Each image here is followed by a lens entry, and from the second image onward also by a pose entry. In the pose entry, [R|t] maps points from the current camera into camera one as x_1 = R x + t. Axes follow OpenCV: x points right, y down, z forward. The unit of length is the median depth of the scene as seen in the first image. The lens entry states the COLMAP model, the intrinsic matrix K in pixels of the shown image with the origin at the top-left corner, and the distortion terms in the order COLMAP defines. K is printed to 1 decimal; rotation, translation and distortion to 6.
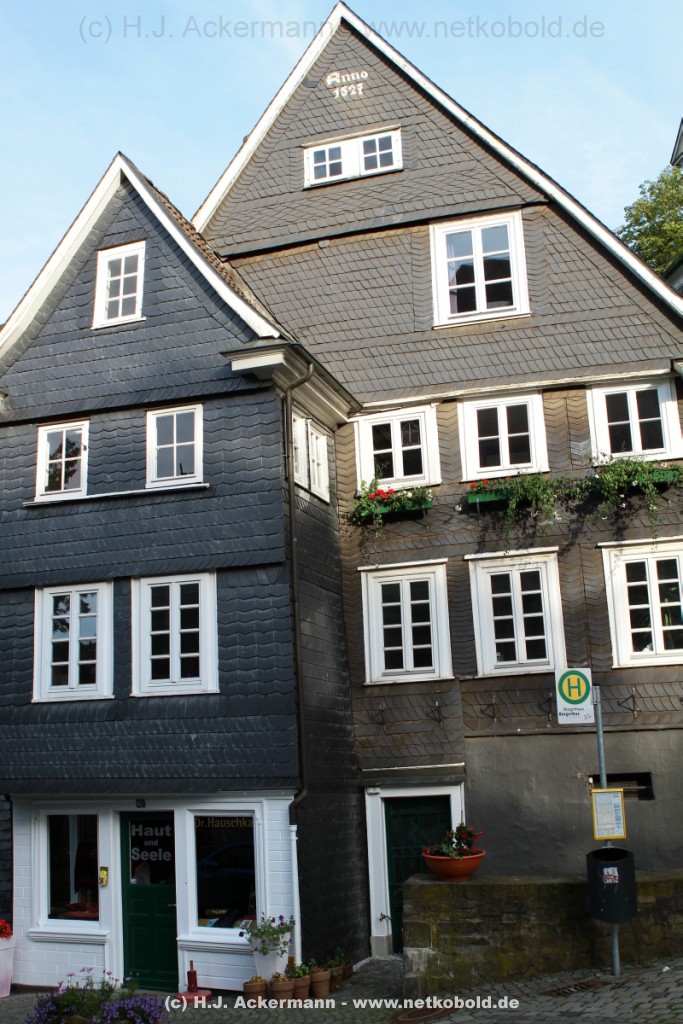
lens RADIAL K [[1140.2, 0, 341.5], [0, 1140.2, 512.0], [0, 0, 1]] dist [-0.123878, 0.121577]
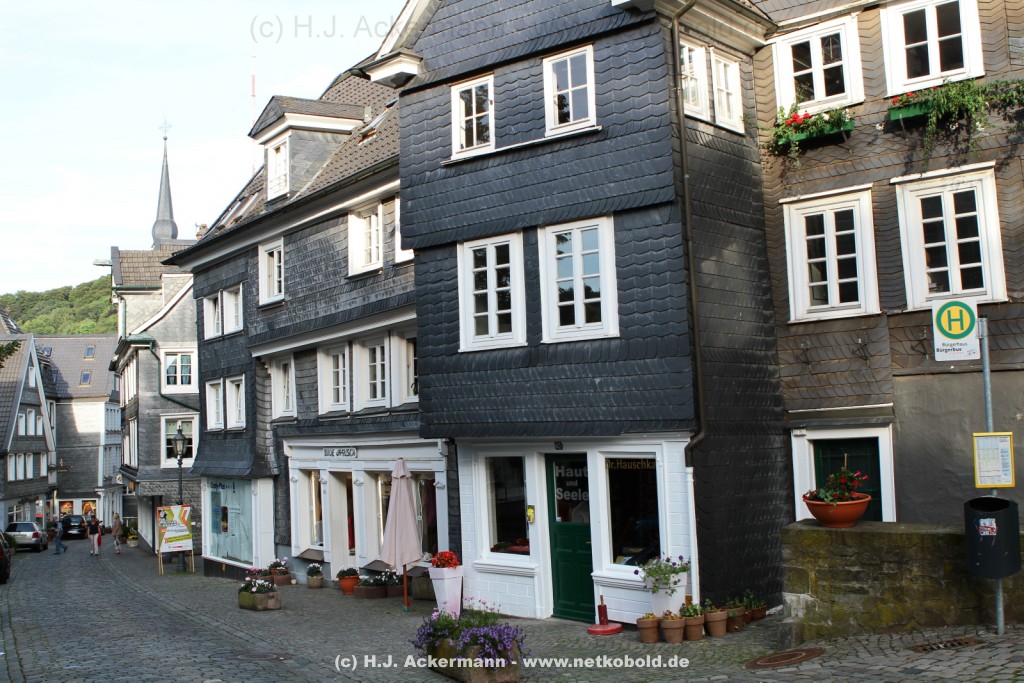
lens RADIAL K [[1140.2, 0, 512.0], [0, 1140.2, 341.5], [0, 0, 1]] dist [-0.123878, 0.121577]
pose [[0.922940, -0.028459, -0.383890, 0.180477], [0.090307, 0.985440, 0.144060, 0.010176], [0.374201, -0.167627, 0.912072, 0.048207]]
